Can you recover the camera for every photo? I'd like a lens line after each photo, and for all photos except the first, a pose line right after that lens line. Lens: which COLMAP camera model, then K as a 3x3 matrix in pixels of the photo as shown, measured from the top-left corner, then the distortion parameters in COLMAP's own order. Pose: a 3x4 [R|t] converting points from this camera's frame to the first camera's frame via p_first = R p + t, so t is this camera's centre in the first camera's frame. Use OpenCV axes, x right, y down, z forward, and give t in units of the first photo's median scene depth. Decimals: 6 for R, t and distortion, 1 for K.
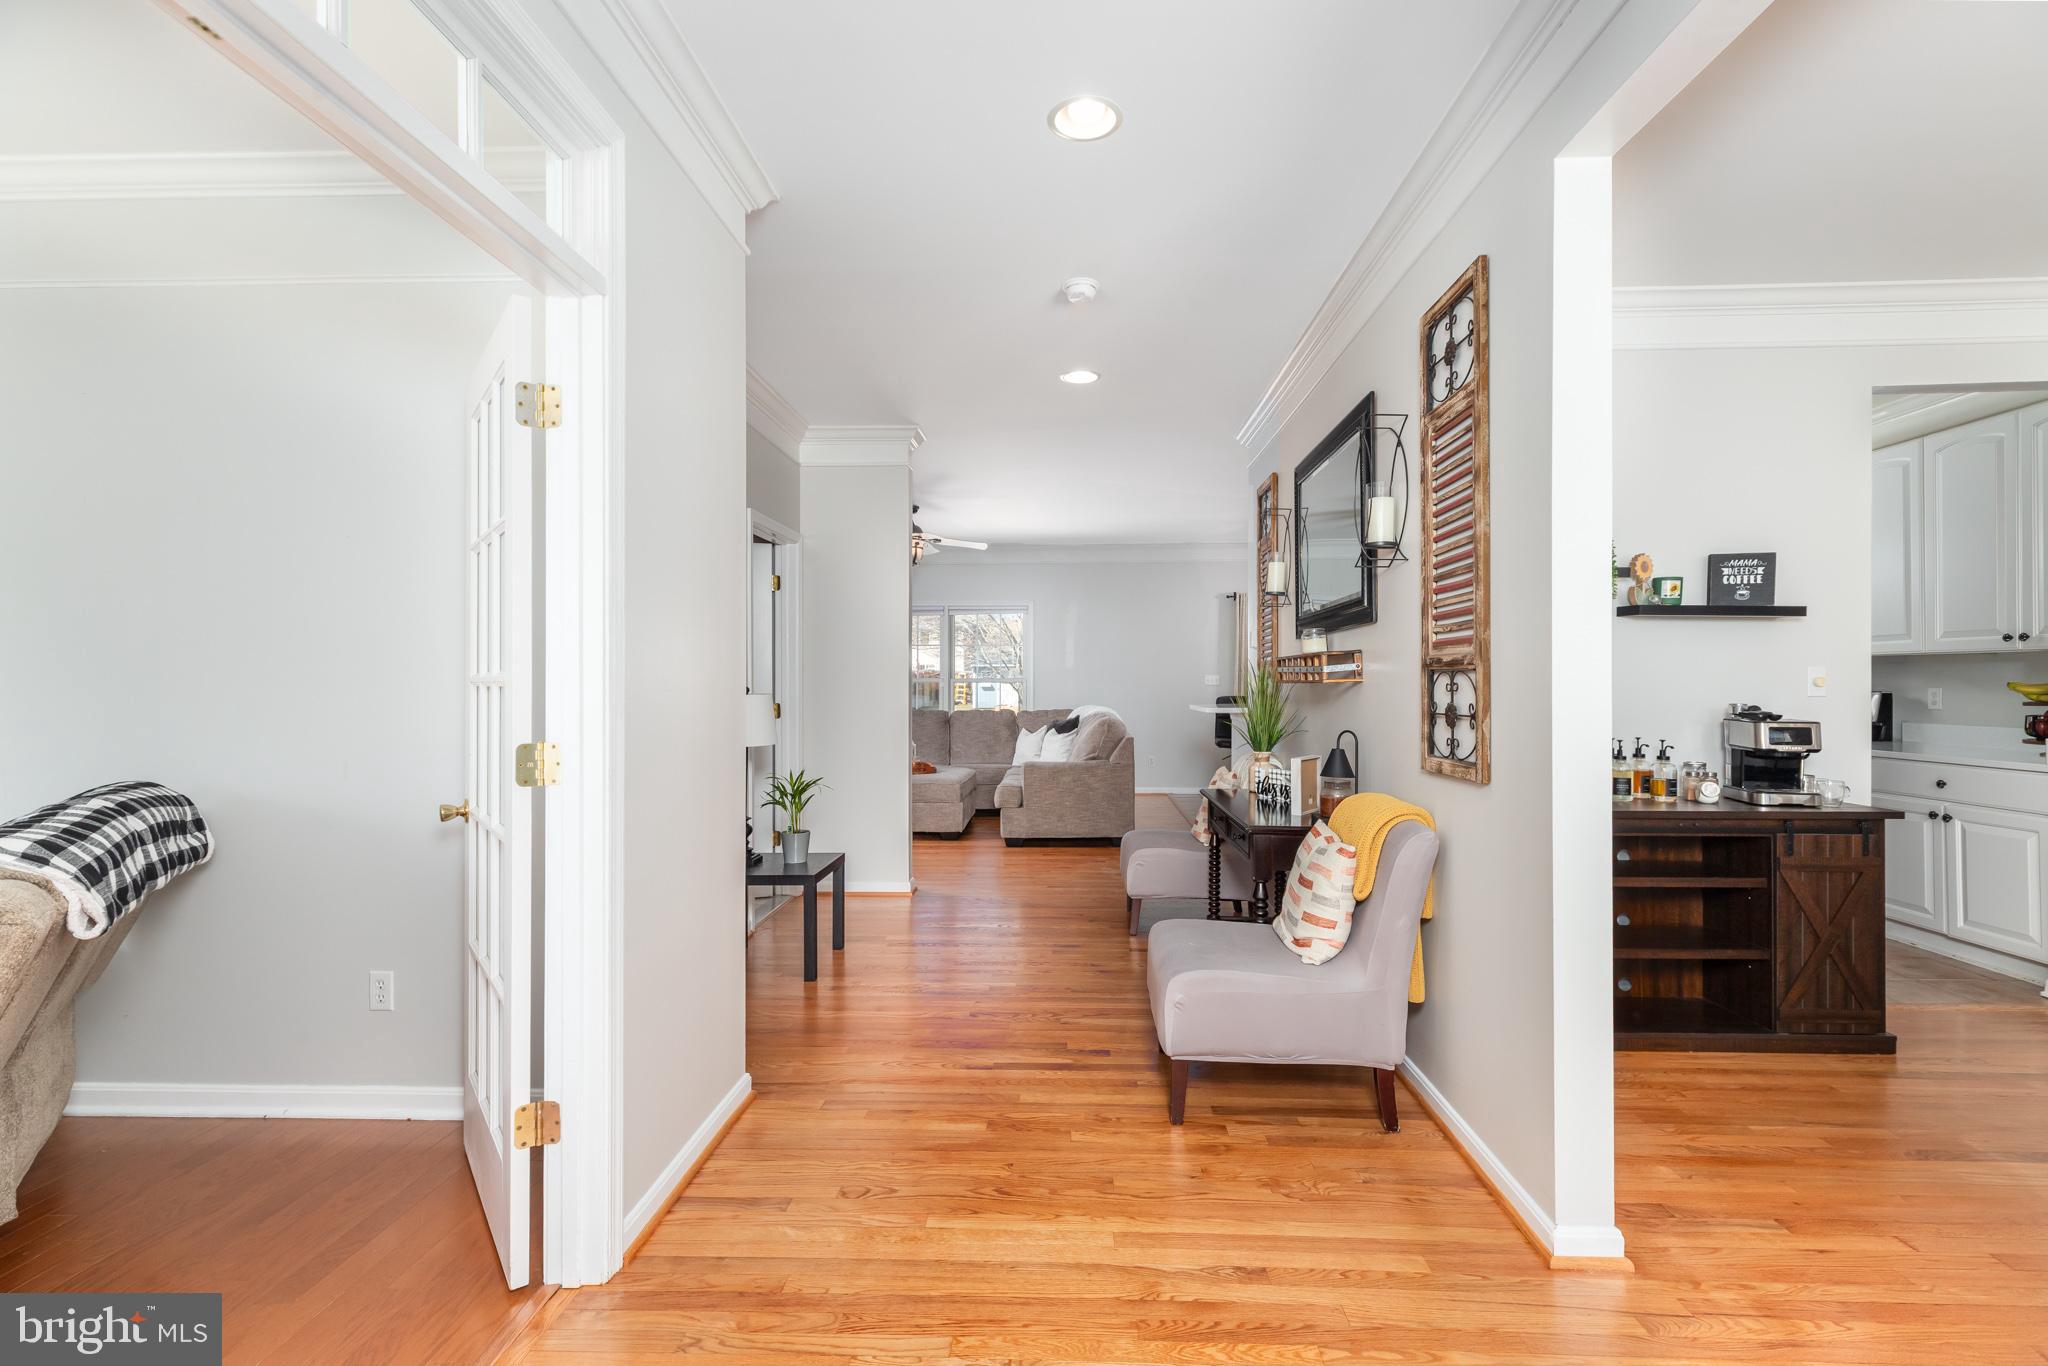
lens RADIAL K [[924.7, 0, 1012.3], [0, 924.7, 679.3], [0, 0, 1]] dist [-0.001104, 0.000078]
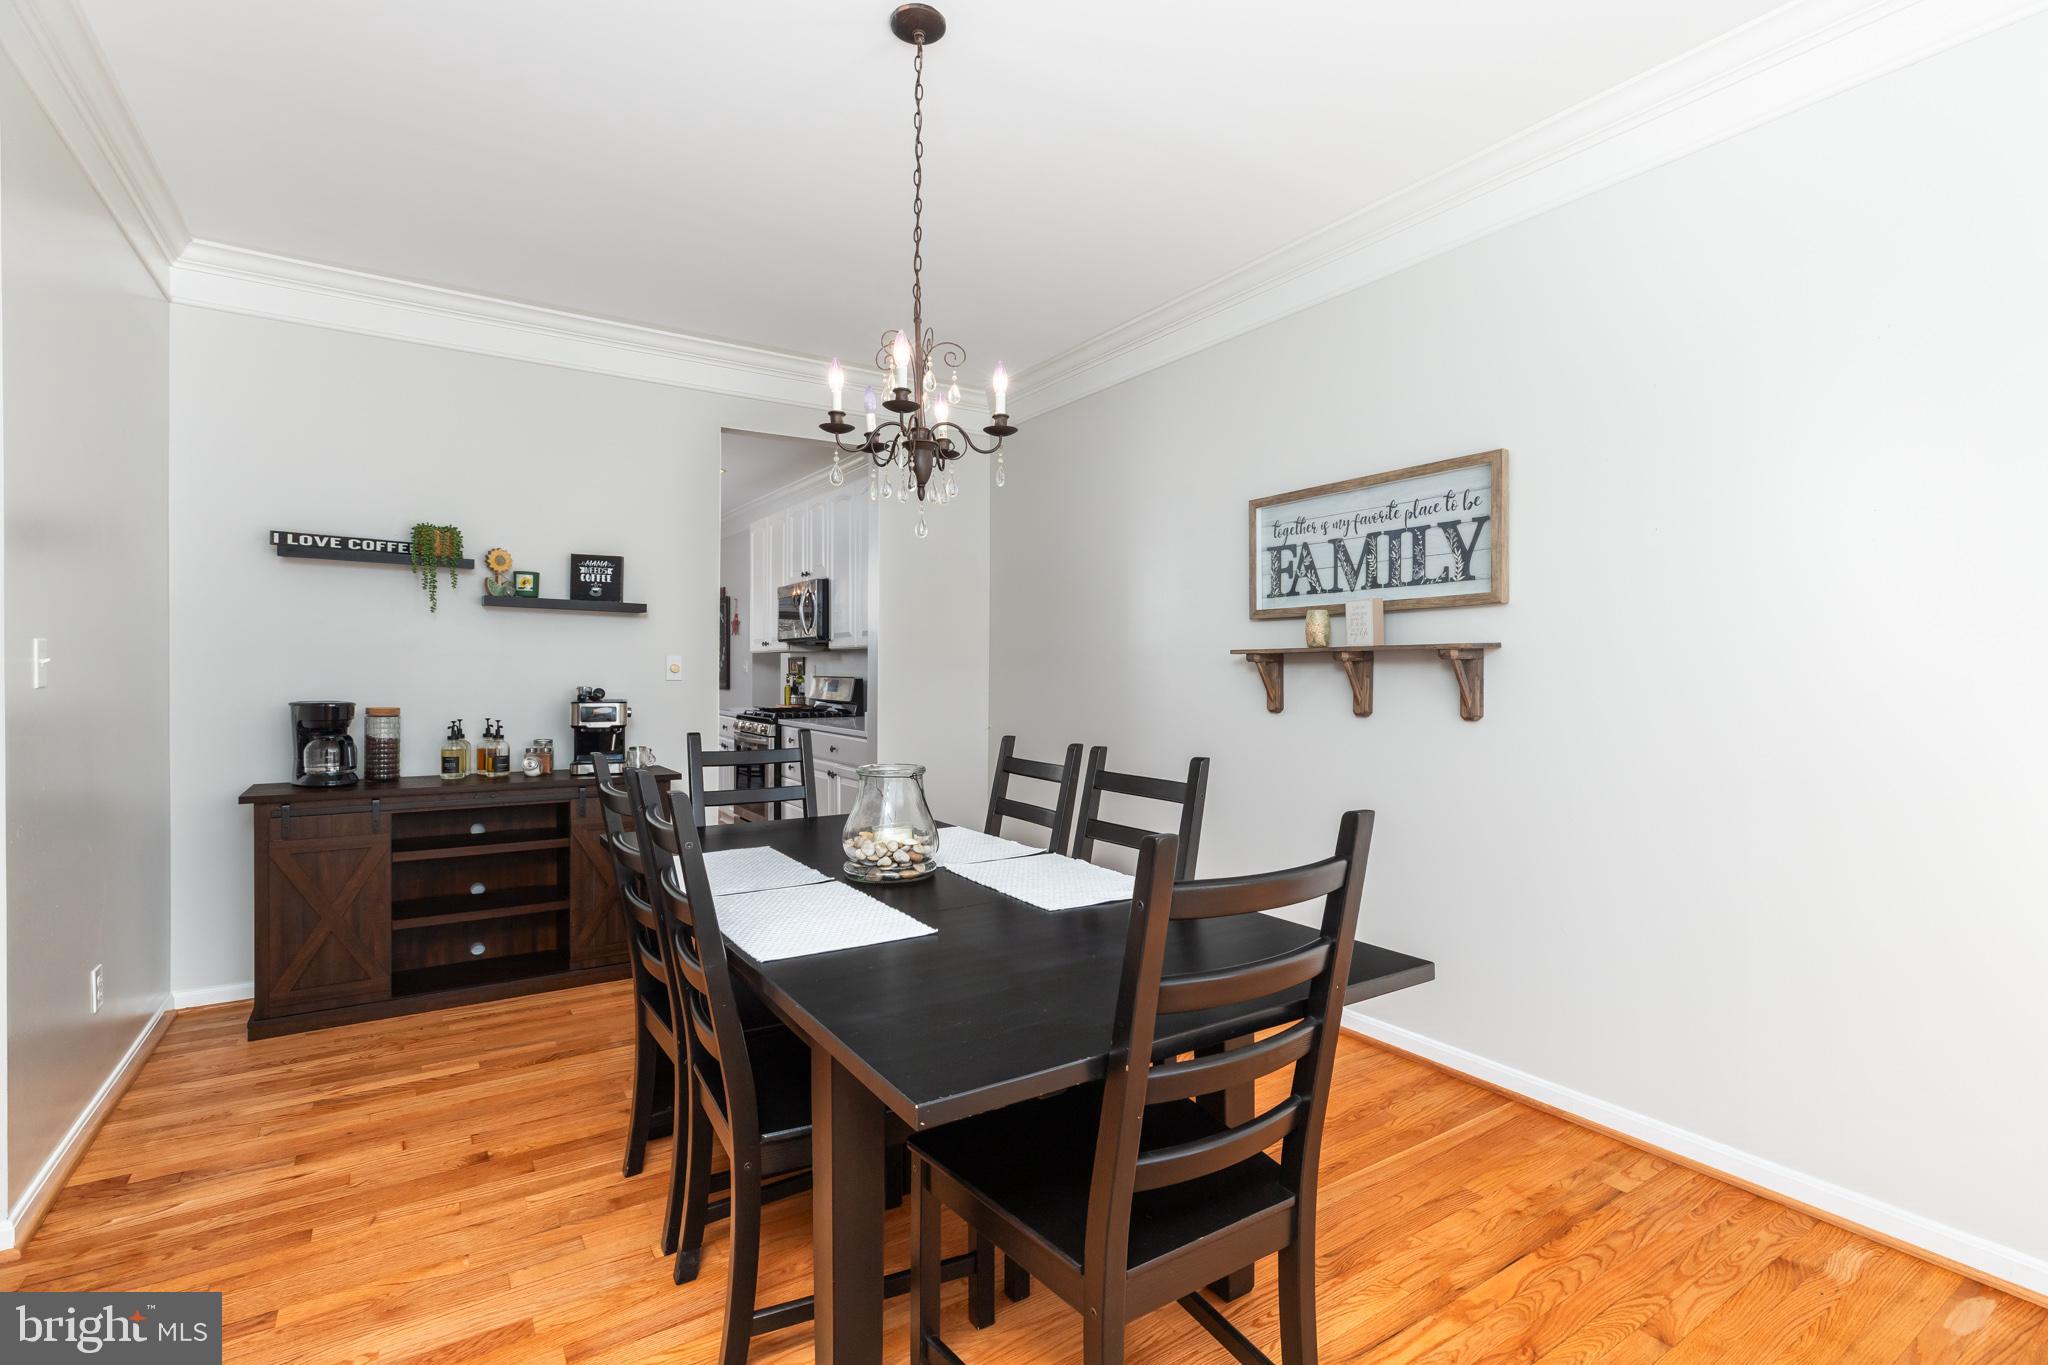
lens RADIAL K [[924.7, 0, 1012.3], [0, 924.7, 678.8], [0, 0, 1]] dist [-0.001104, 0.000078]
pose [[0.802056, 0.000532, 0.597249, 0.523730], [-0.006507, 0.999948, 0.007847, 0.004449], [-0.597214, -0.010180, 0.802017, -0.228254]]
